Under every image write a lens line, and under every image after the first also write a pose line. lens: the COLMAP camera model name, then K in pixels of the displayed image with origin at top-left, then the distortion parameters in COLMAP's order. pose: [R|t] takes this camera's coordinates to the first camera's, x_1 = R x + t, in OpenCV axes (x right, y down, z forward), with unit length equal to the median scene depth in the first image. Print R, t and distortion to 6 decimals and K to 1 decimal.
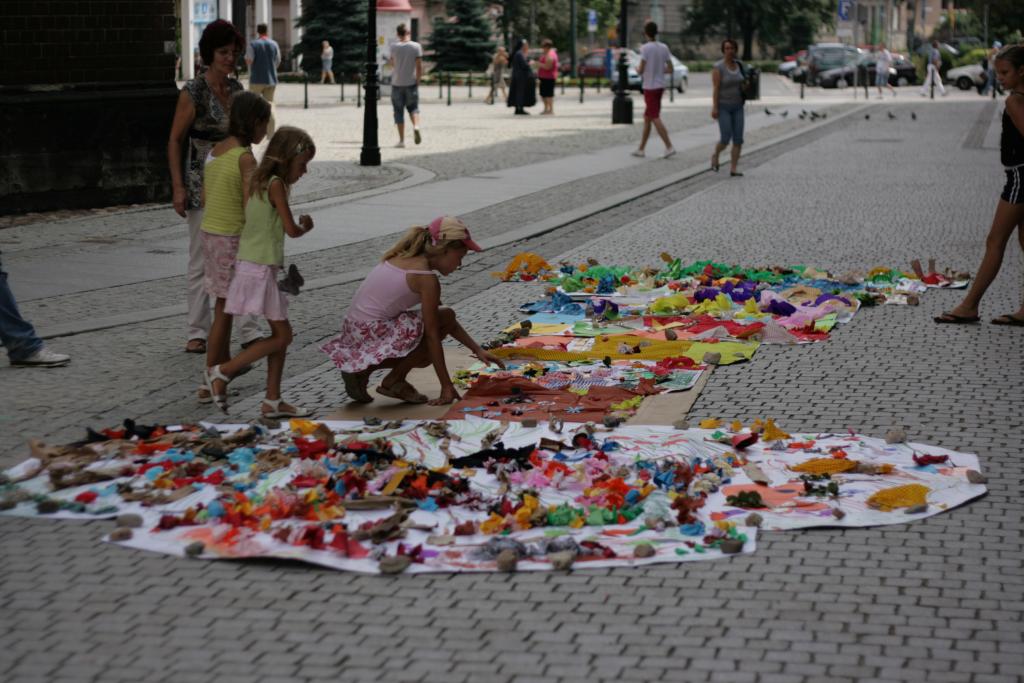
lens RADIAL K [[2416.5, 0, 512.0], [0, 2416.5, 341.5], [0, 0, 1]] dist [-0.069707, -0.209542]
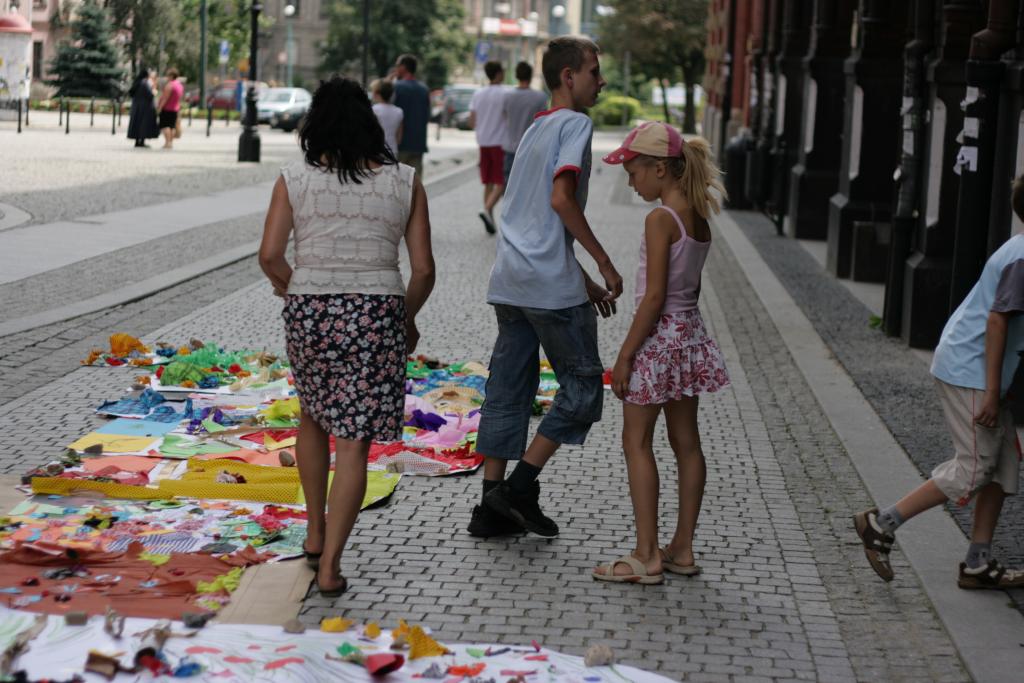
lens RADIAL K [[2416.5, 0, 512.0], [0, 2416.5, 341.5], [0, 0, 1]] dist [-0.069707, -0.209542]
pose [[0.987721, 0.027733, 0.153748, 0.012345], [-0.025514, 0.999540, -0.016387, -0.021261], [-0.154132, 0.012263, 0.987974, 0.162414]]
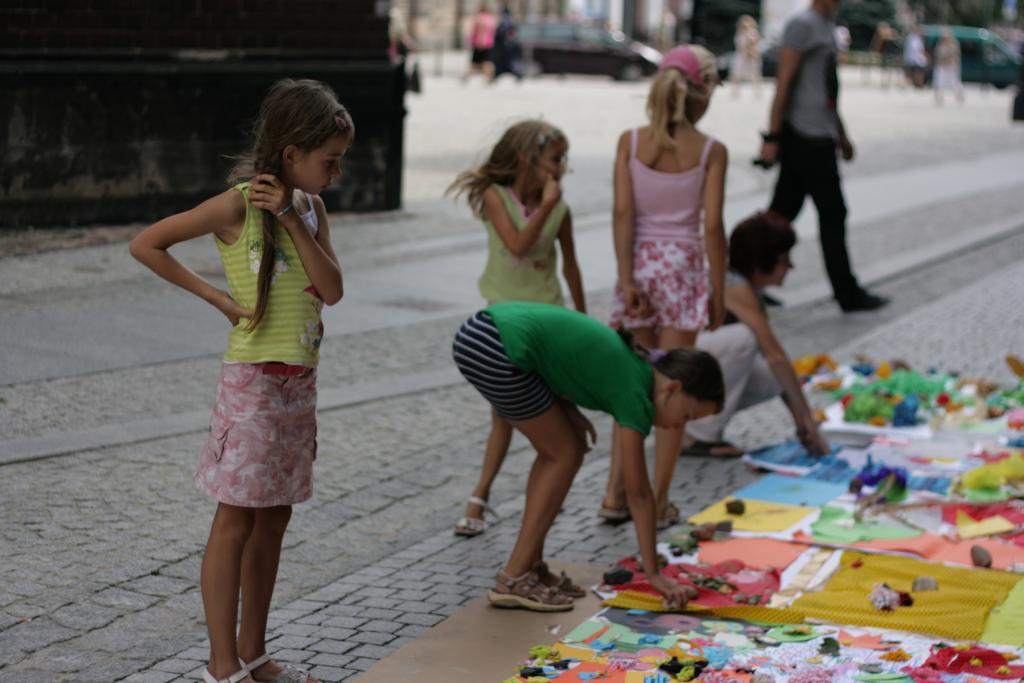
lens RADIAL K [[2416.5, 0, 512.0], [0, 2416.5, 341.5], [0, 0, 1]] dist [-0.069707, -0.209542]
pose [[0.984270, 0.063419, -0.164896, 0.034303], [-0.061623, 0.997971, 0.015987, -0.039064], [0.165575, -0.005574, 0.986181, 0.314139]]
